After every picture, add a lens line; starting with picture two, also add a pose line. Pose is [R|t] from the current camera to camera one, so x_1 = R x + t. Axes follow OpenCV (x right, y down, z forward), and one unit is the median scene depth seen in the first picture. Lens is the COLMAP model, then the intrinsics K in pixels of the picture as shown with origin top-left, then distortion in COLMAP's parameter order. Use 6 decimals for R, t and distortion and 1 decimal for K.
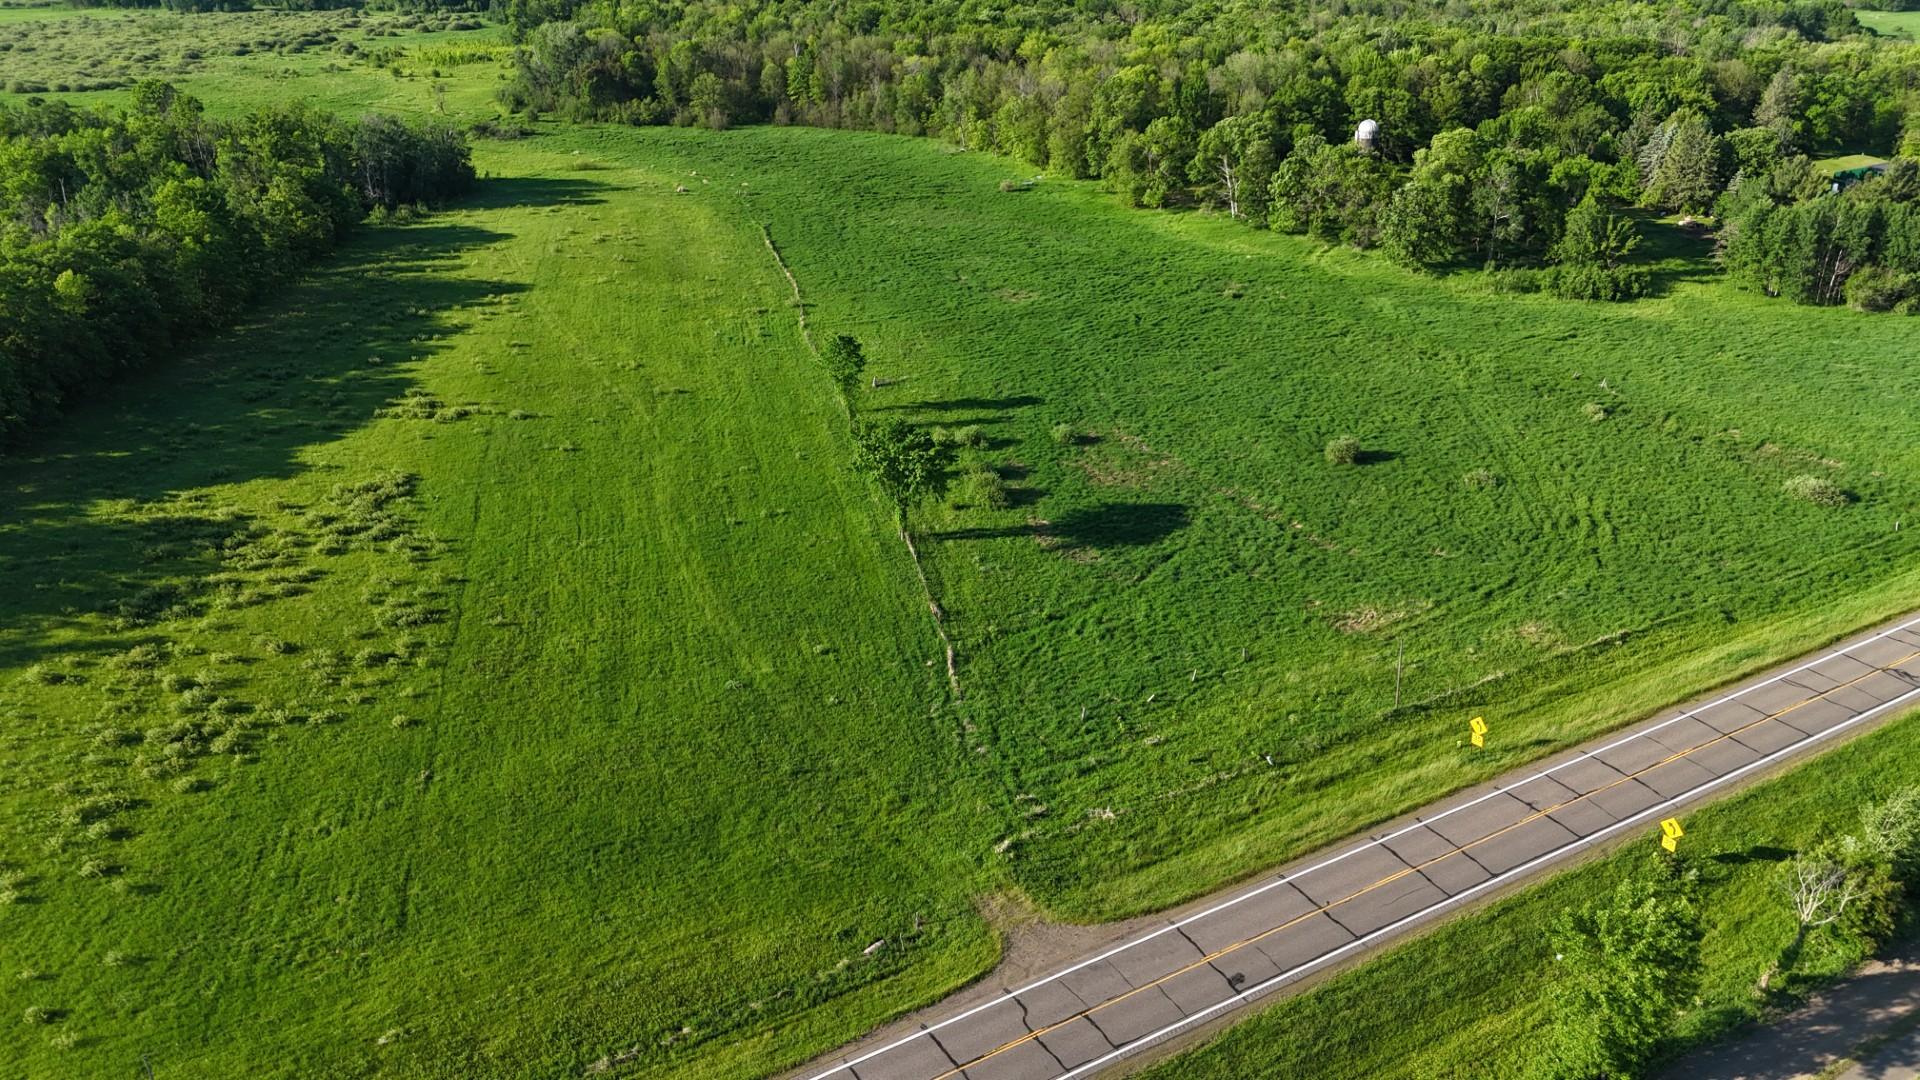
lens RADIAL K [[1409.8, 0, 958.1], [0, 1409.8, 534.9], [0, 0, 1]] dist [0.088735, -0.093447]
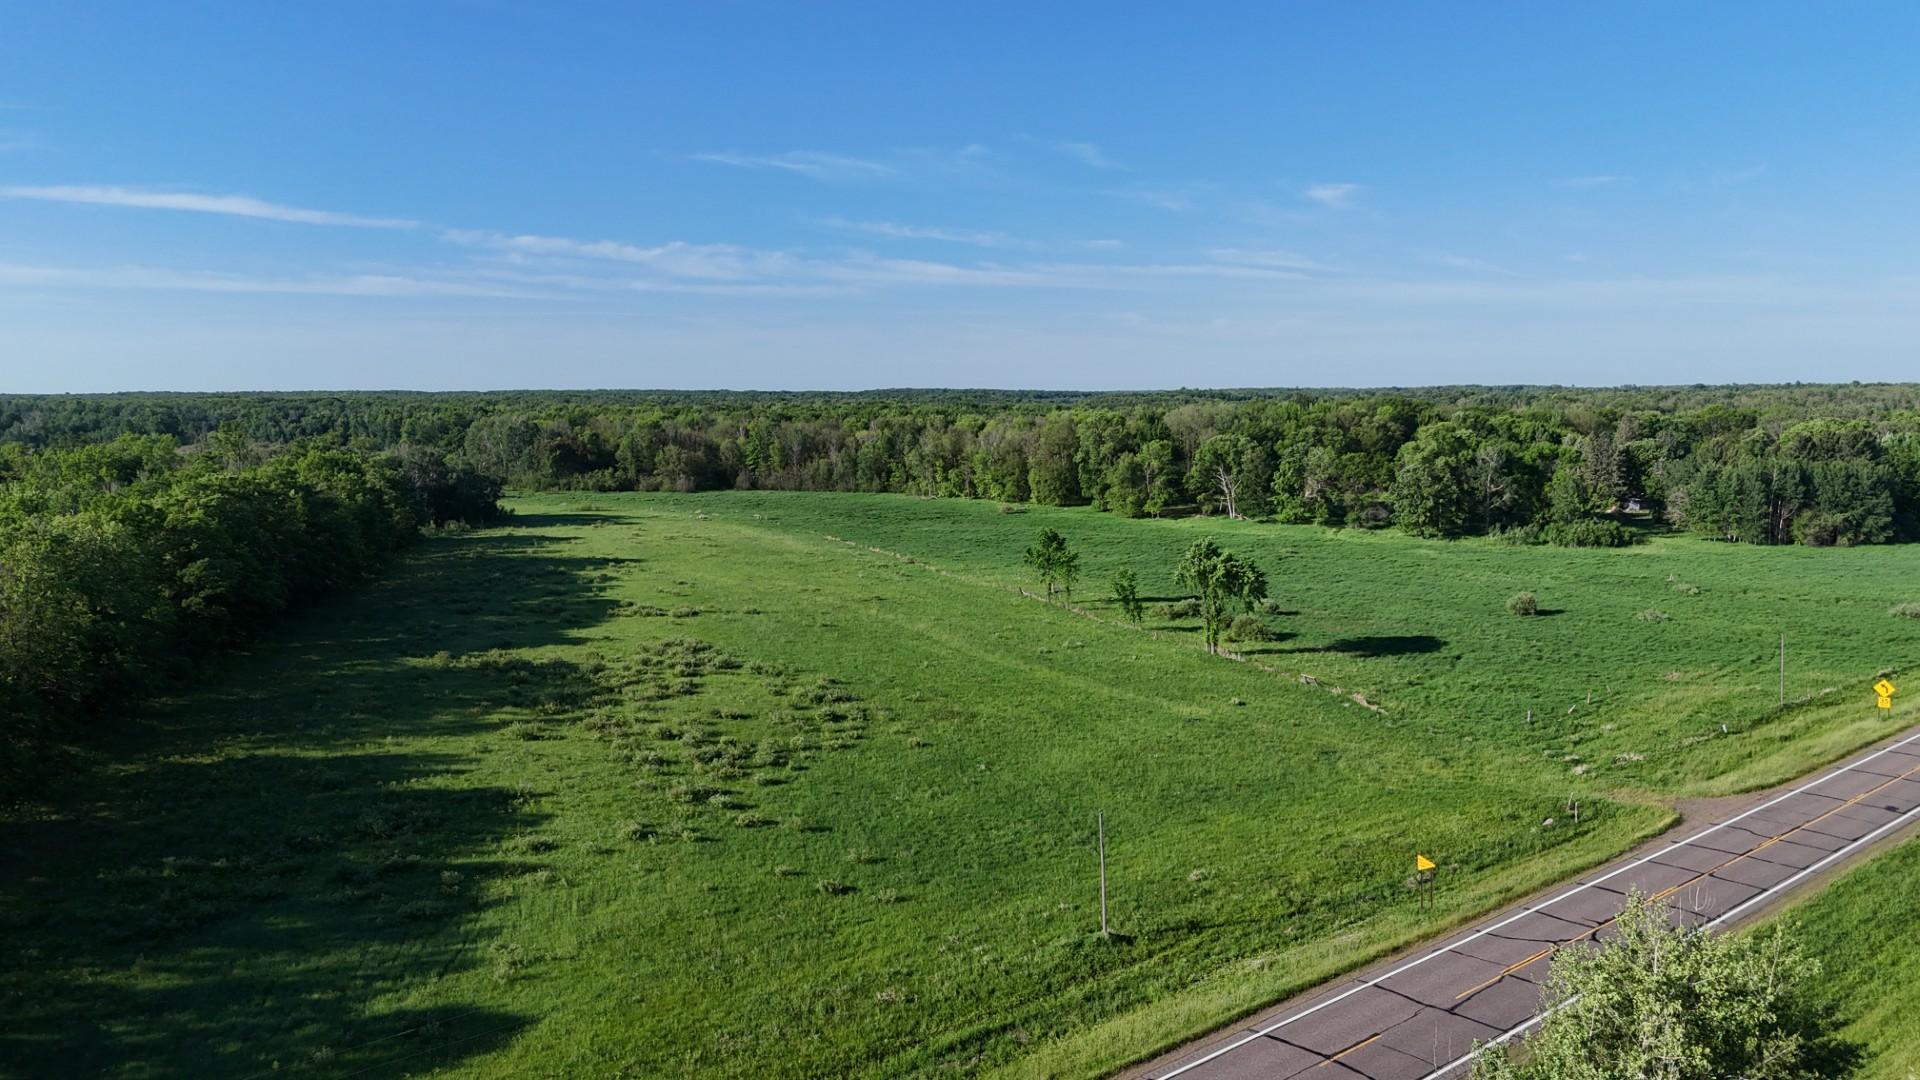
lens RADIAL K [[1409.8, 0, 964.2], [0, 1409.8, 528.1], [0, 0, 1]] dist [0.088735, -0.093447]
pose [[0.983434, -0.014309, 0.180702, -0.281159], [0.072684, 0.944357, -0.320790, 0.163534], [-0.166057, 0.328610, 0.929753, 0.004382]]
